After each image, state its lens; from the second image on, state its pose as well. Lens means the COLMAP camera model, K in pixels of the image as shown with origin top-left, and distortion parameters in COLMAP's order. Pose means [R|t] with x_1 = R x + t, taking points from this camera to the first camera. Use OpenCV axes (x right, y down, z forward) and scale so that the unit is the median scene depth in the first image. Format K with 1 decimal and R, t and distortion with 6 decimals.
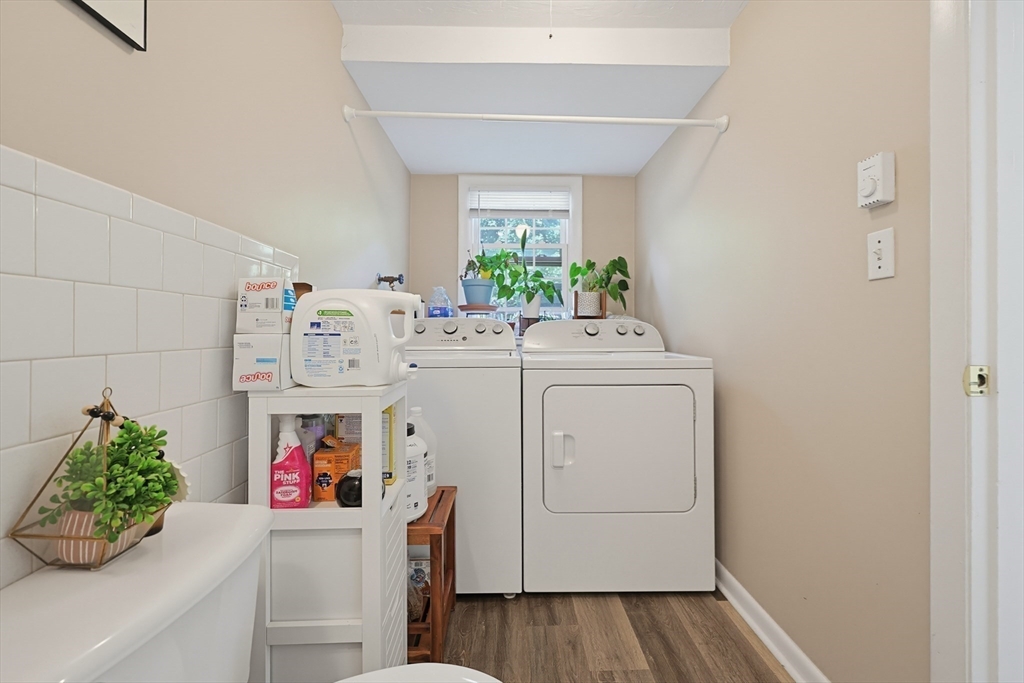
lens RADIAL K [[440.2, 0, 513.2], [0, 440.2, 324.5], [0, 0, 1]] dist [0.000462, 0.000034]
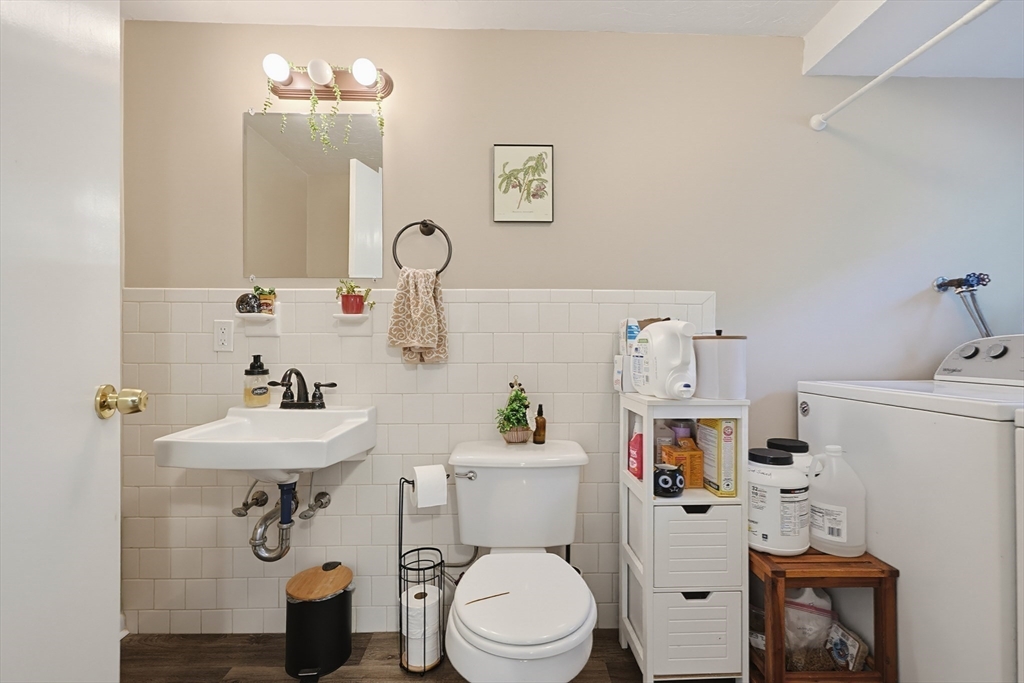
lens RADIAL K [[448.8, 0, 518.1], [0, 448.8, 335.1], [0, 0, 1]] dist [0.000724, 0.000063]
pose [[0.007769, -0.020322, -0.999763, 0.766811], [0.011221, 0.999732, -0.020234, -0.015268], [0.999907, -0.011061, 0.007995, 0.462090]]
